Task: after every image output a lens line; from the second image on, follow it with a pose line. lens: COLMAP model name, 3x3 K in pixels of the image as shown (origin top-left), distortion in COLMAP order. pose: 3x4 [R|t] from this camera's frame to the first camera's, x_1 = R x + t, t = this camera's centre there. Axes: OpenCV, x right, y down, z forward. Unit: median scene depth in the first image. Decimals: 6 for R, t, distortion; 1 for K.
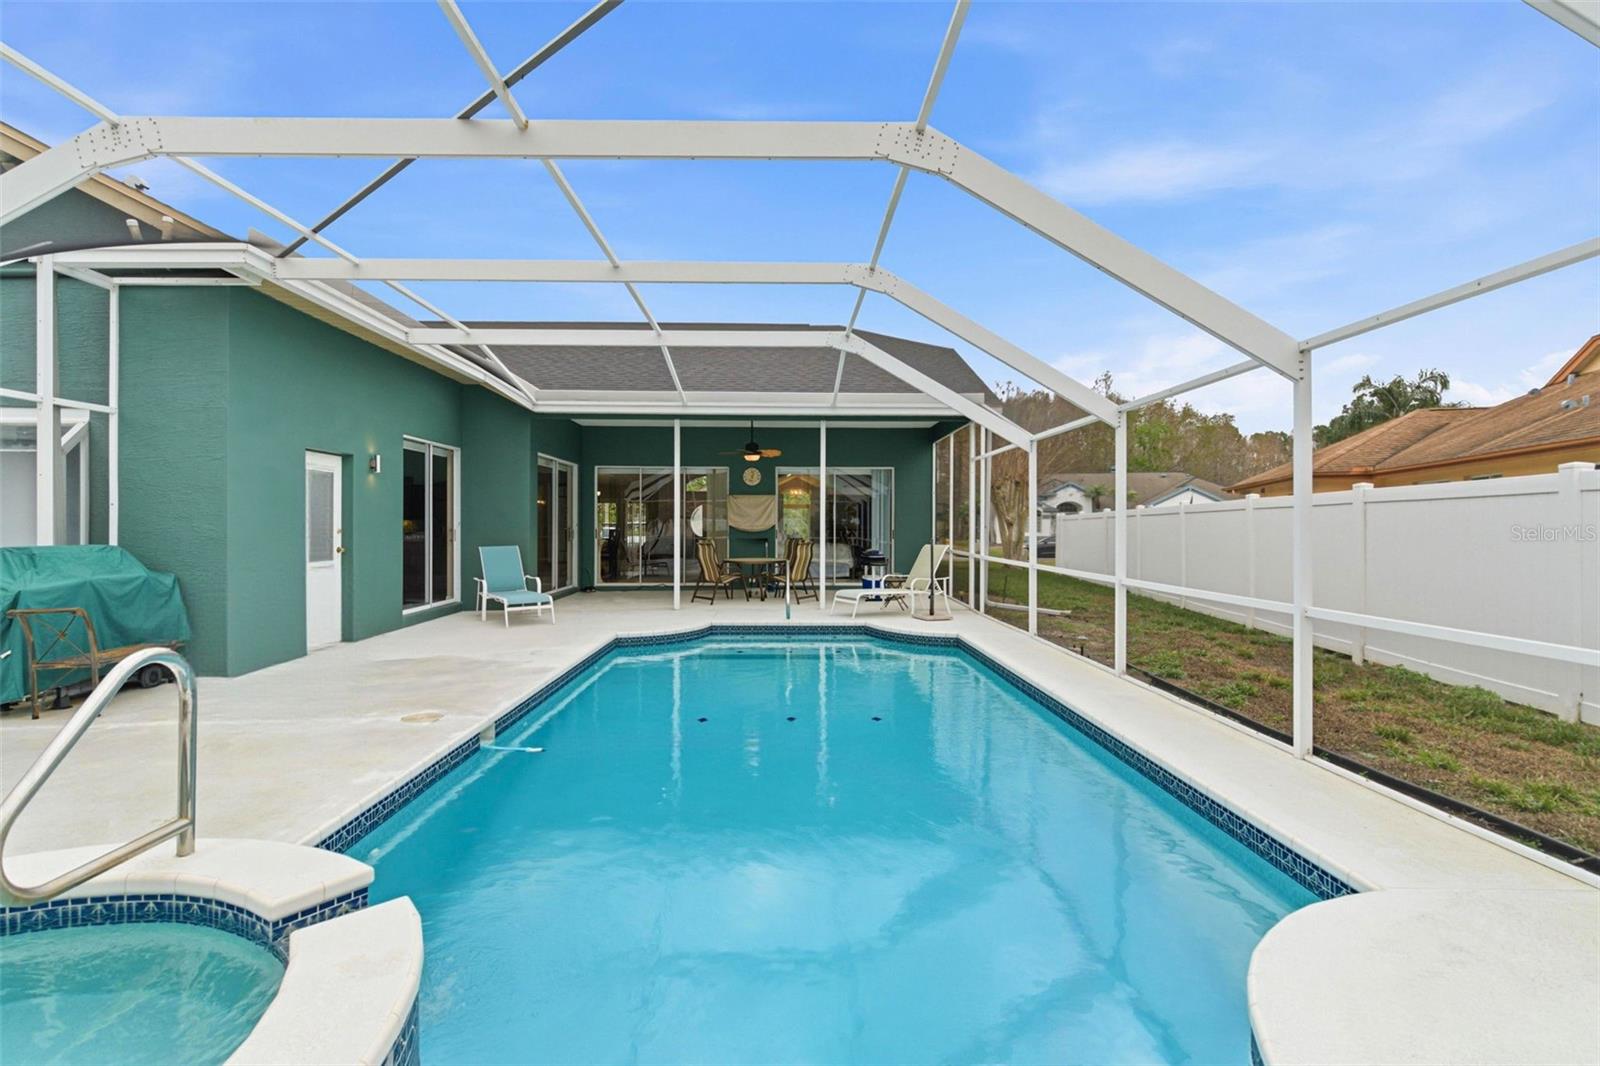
lens RADIAL K [[726.4, 0, 802.3], [0, 726.4, 533.2], [0, 0, 1]] dist [-0.000114, 0.000633]
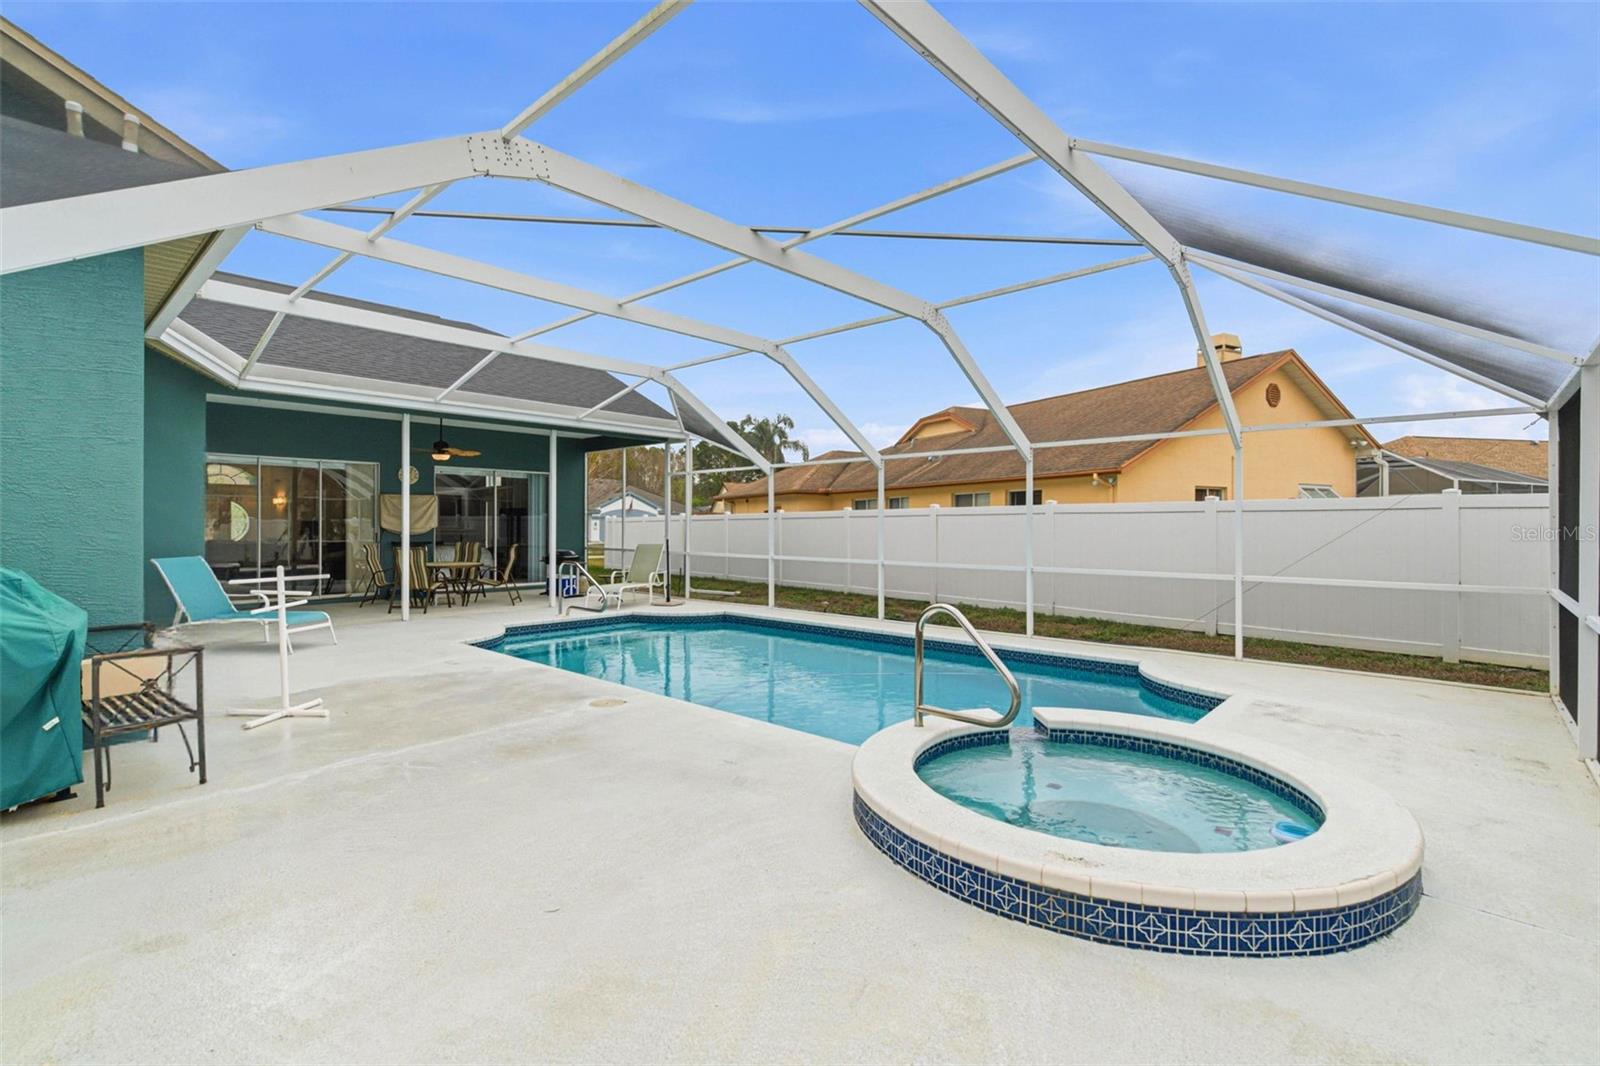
lens RADIAL K [[726.4, 0, 799.6], [0, 726.4, 525.7], [0, 0, 1]] dist [-0.000114, 0.000633]
pose [[0.696993, -0.000092, 0.717078, -0.432681], [0.007358, 0.999948, -0.007025, -0.003601], [-0.717041, 0.010172, 0.696957, 0.001269]]
